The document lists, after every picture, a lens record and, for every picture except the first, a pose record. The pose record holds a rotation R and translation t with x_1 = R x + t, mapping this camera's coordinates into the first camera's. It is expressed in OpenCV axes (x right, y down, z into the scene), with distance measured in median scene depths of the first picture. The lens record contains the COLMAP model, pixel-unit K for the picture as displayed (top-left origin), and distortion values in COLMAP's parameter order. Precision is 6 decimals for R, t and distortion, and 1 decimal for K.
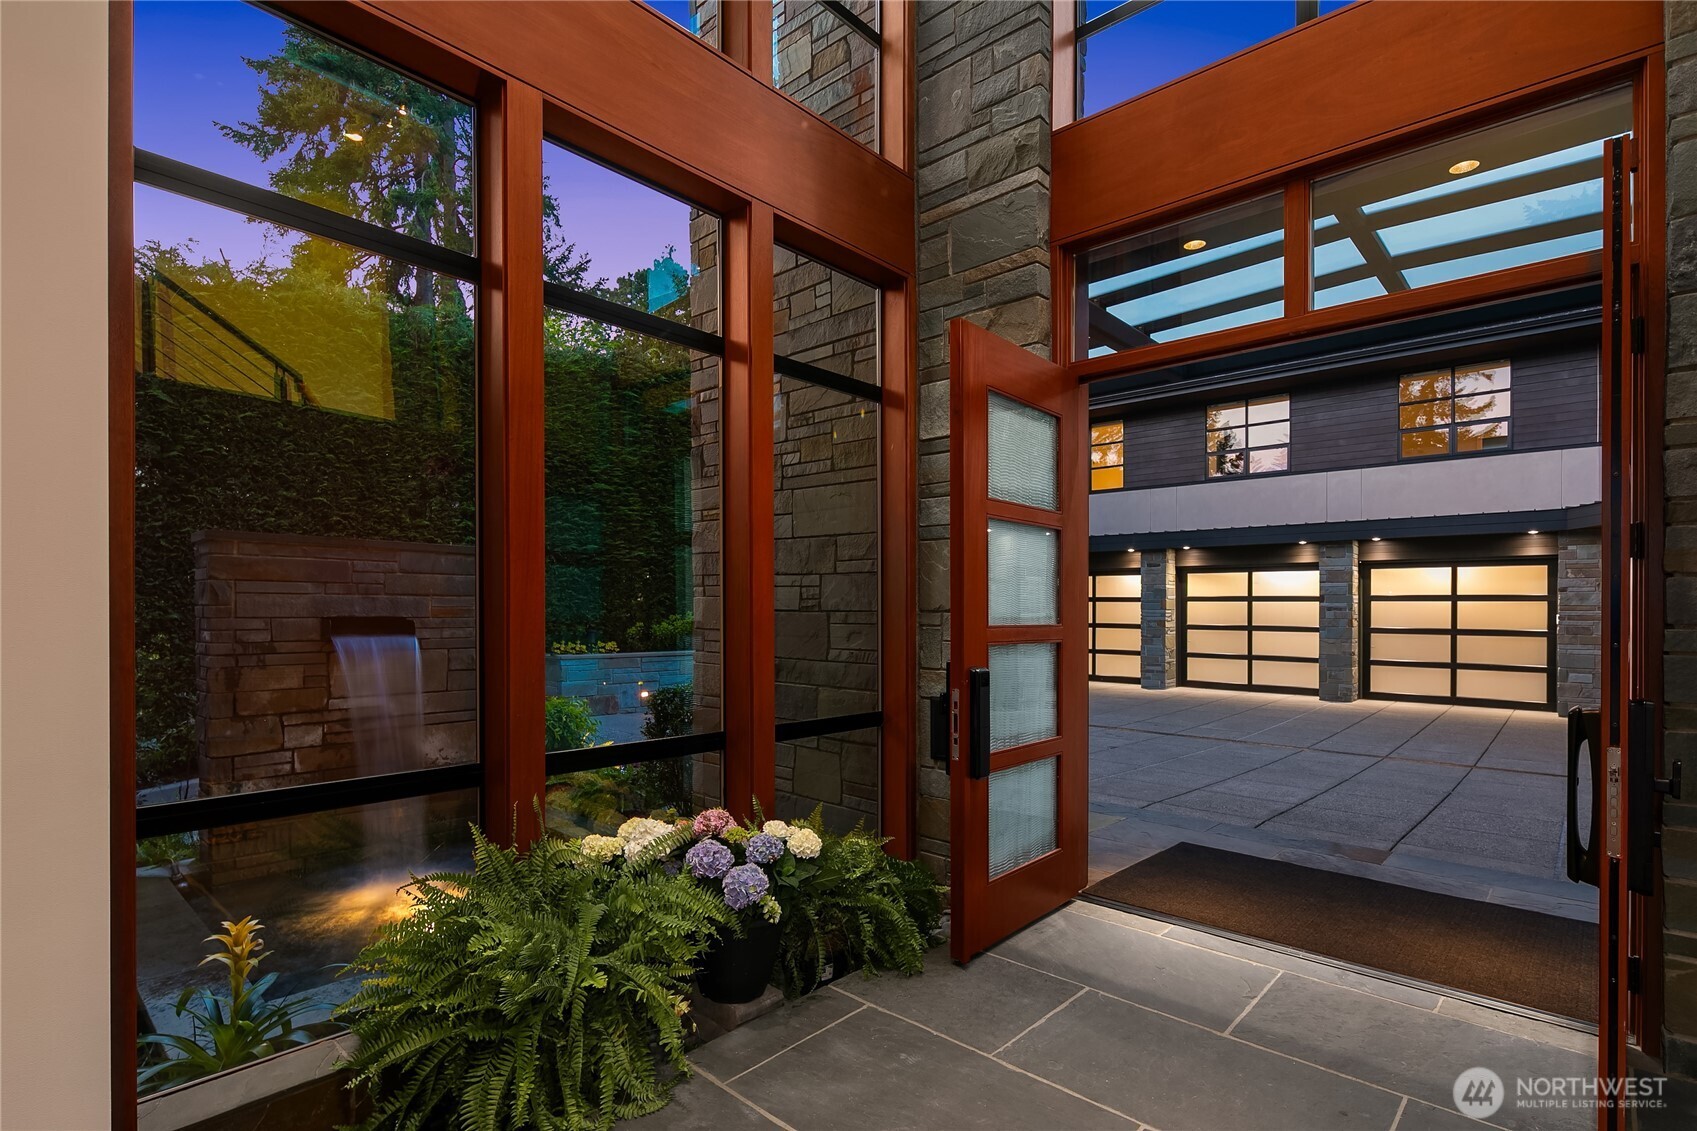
lens RADIAL K [[818.9, 0, 824.5], [0, 818.9, 606.0], [0, 0, 1]] dist [0.004522, -0.000346]
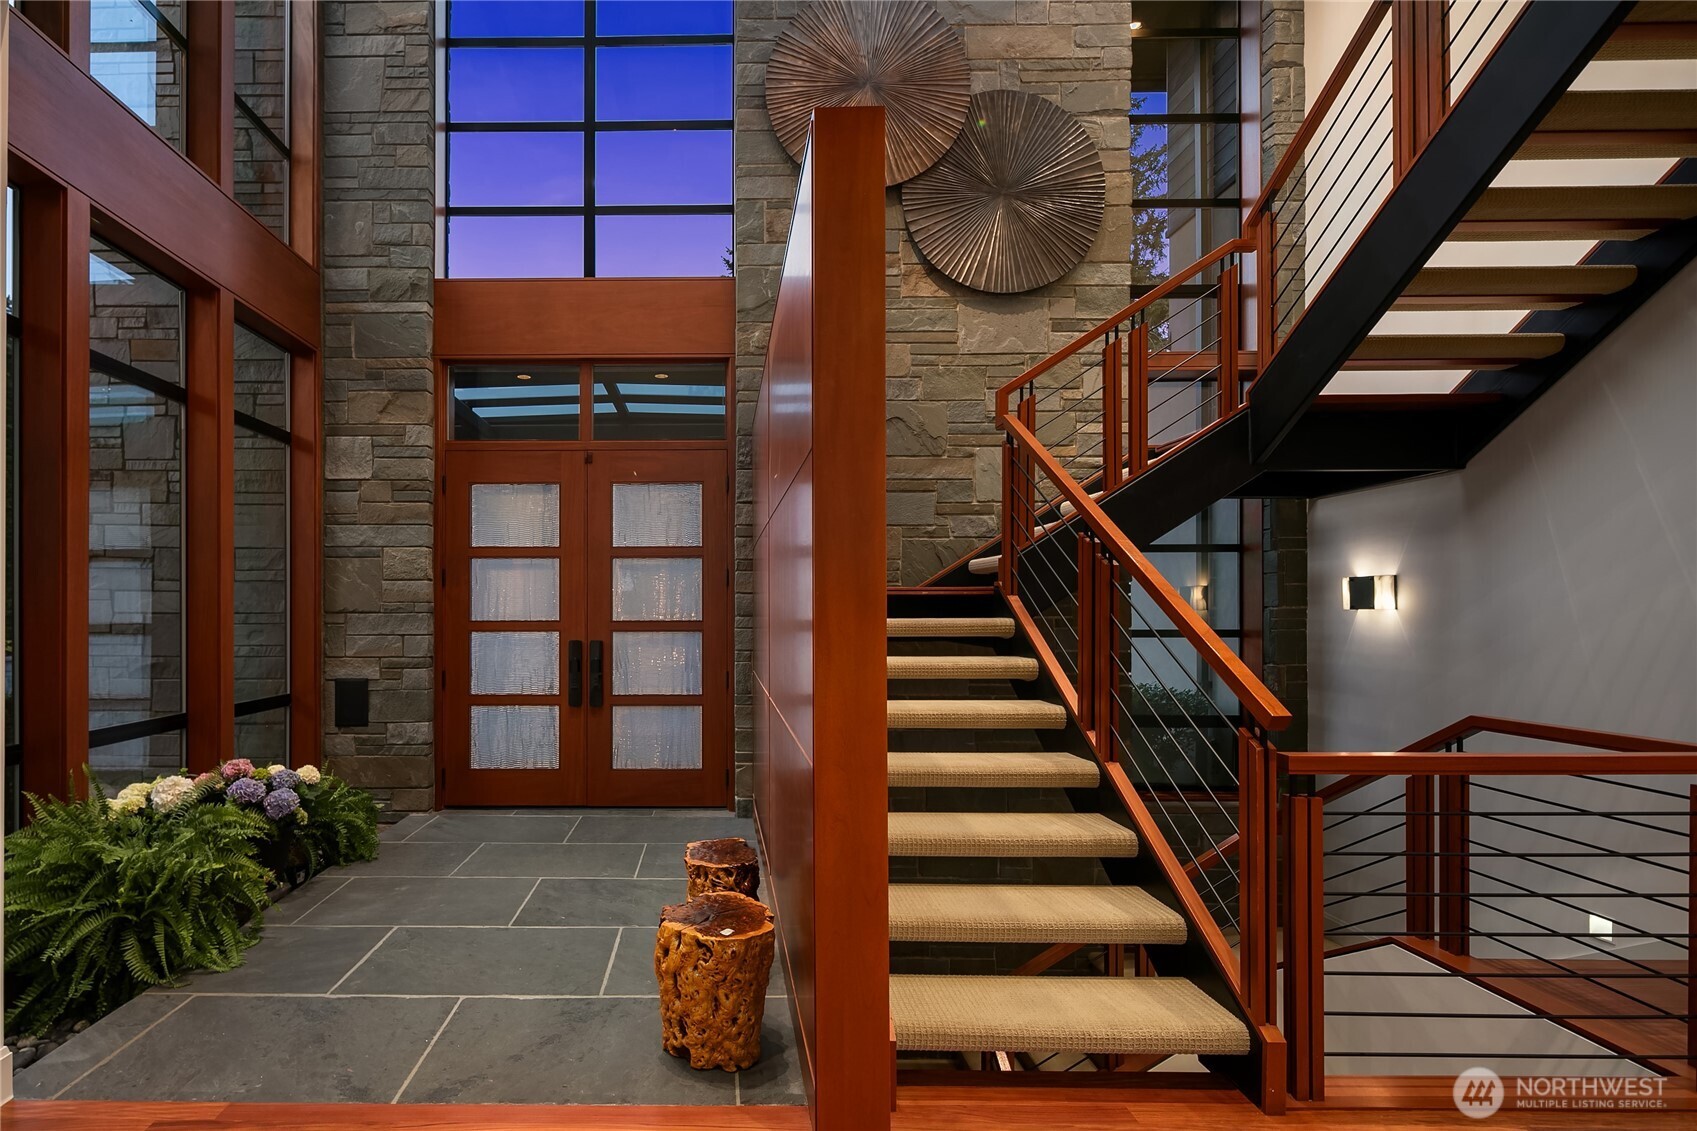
lens RADIAL K [[818.9, 0, 824.5], [0, 818.9, 606.0], [0, 0, 1]] dist [0.004522, -0.000346]
pose [[0.630491, -0.002054, 0.776194, -0.398491], [0.001358, 0.999998, 0.001543, -0.005093], [-0.776195, 0.000081, 0.630493, -0.425830]]
